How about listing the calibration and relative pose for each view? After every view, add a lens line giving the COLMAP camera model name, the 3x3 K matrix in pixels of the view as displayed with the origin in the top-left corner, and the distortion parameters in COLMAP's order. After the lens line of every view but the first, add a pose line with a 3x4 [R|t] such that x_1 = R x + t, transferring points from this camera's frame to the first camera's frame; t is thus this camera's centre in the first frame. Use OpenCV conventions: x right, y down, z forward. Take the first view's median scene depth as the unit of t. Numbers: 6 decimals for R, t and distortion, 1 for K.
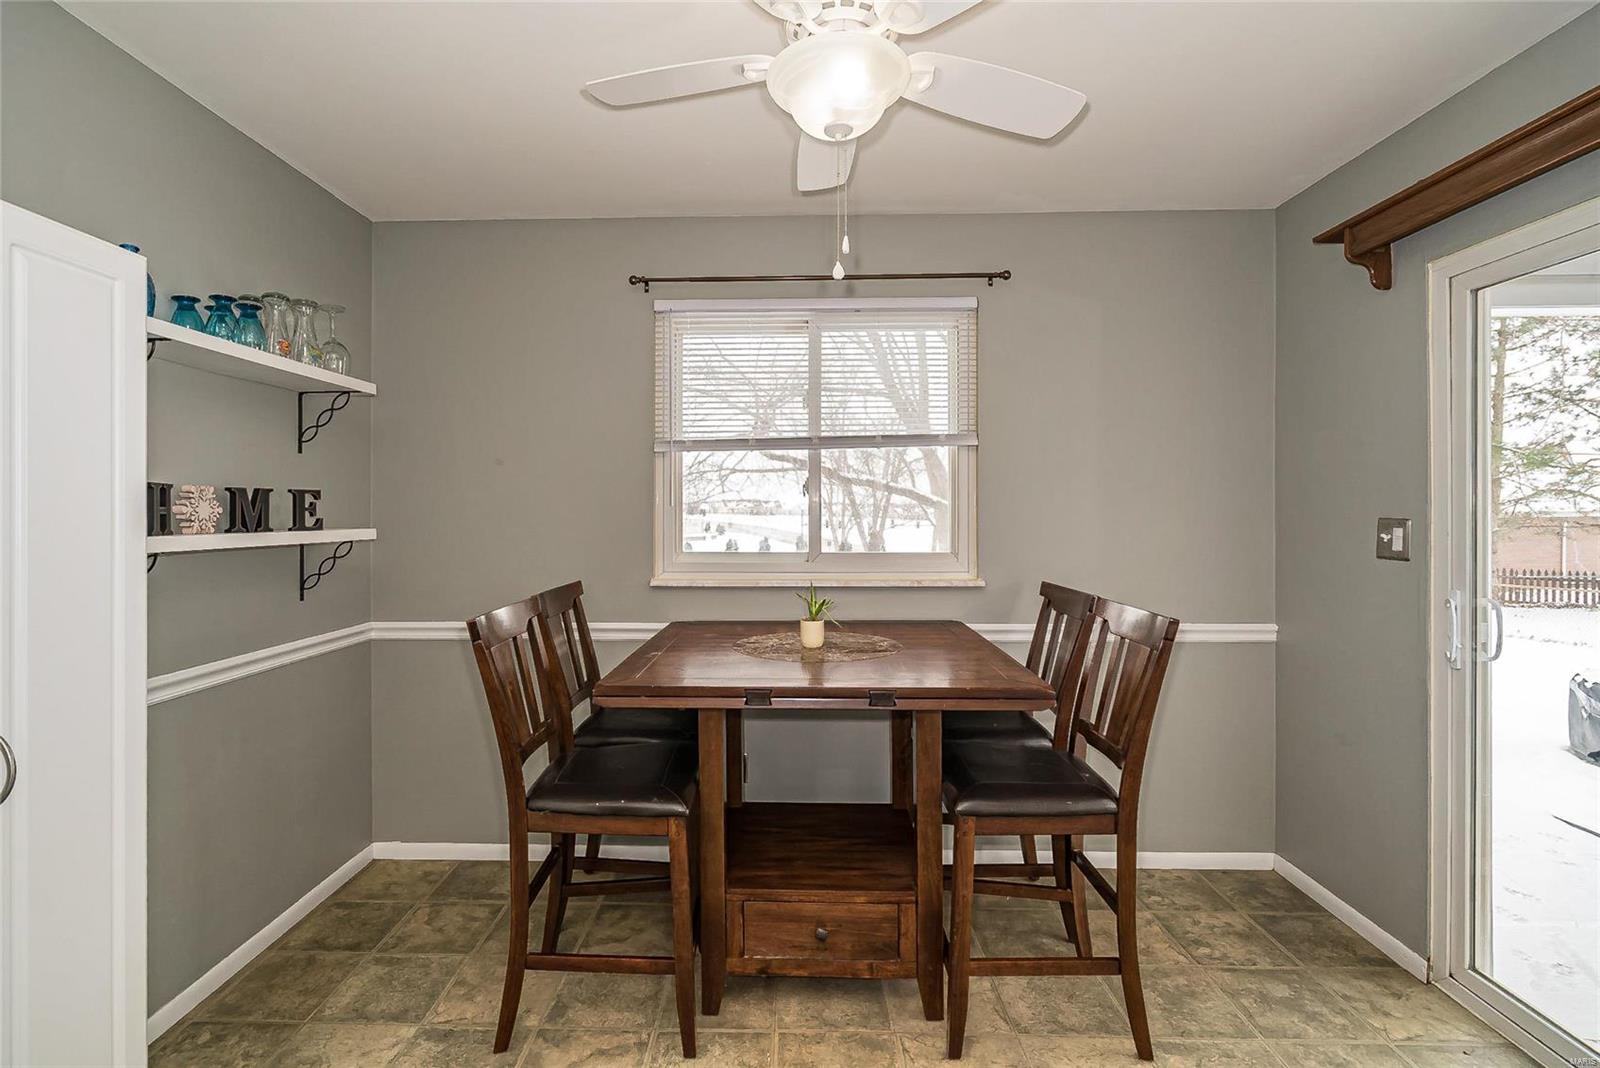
lens RADIAL K [[734.2, 0, 809.3], [0, 734.2, 525.2], [0, 0, 1]] dist [0.001531, 0.000334]
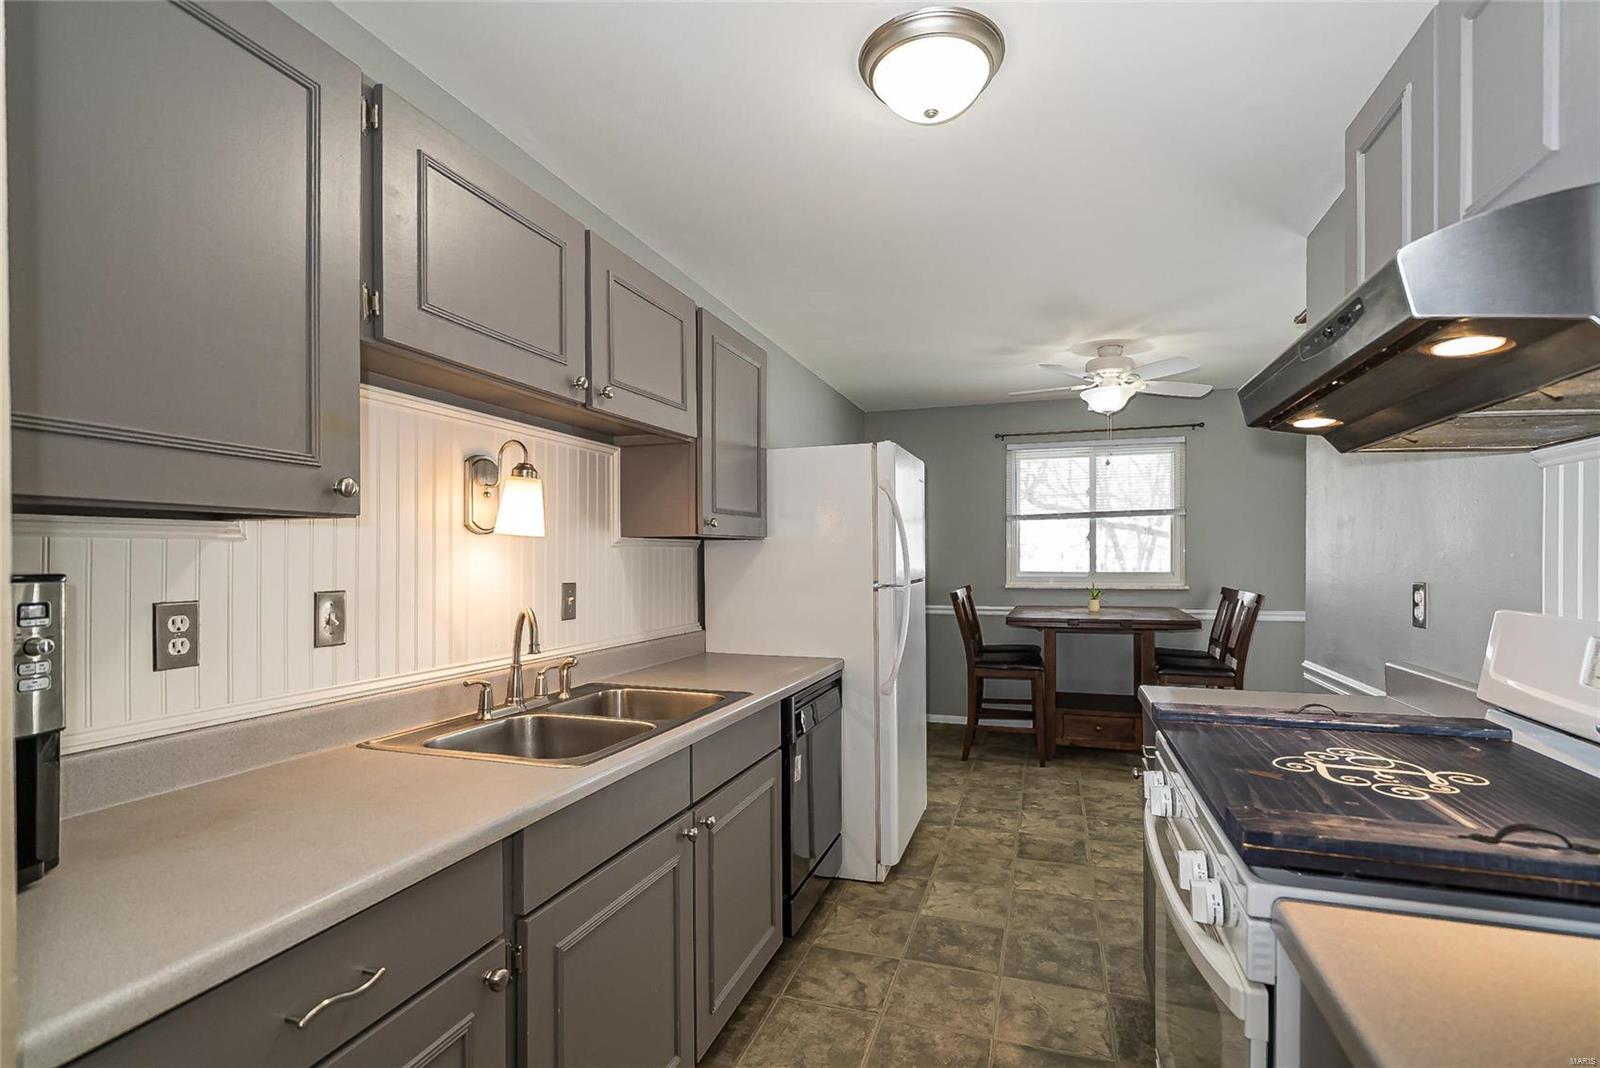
lens RADIAL K [[741.2, 0, 807.8], [0, 741.2, 575.4], [0, 0, 1]] dist [-0.001897, -0.000153]
pose [[0.944345, 0.003889, -0.328935, -0.060719], [-0.000947, 0.999958, 0.009103, 0.029936], [0.328957, -0.008285, 0.944309, -1.118164]]
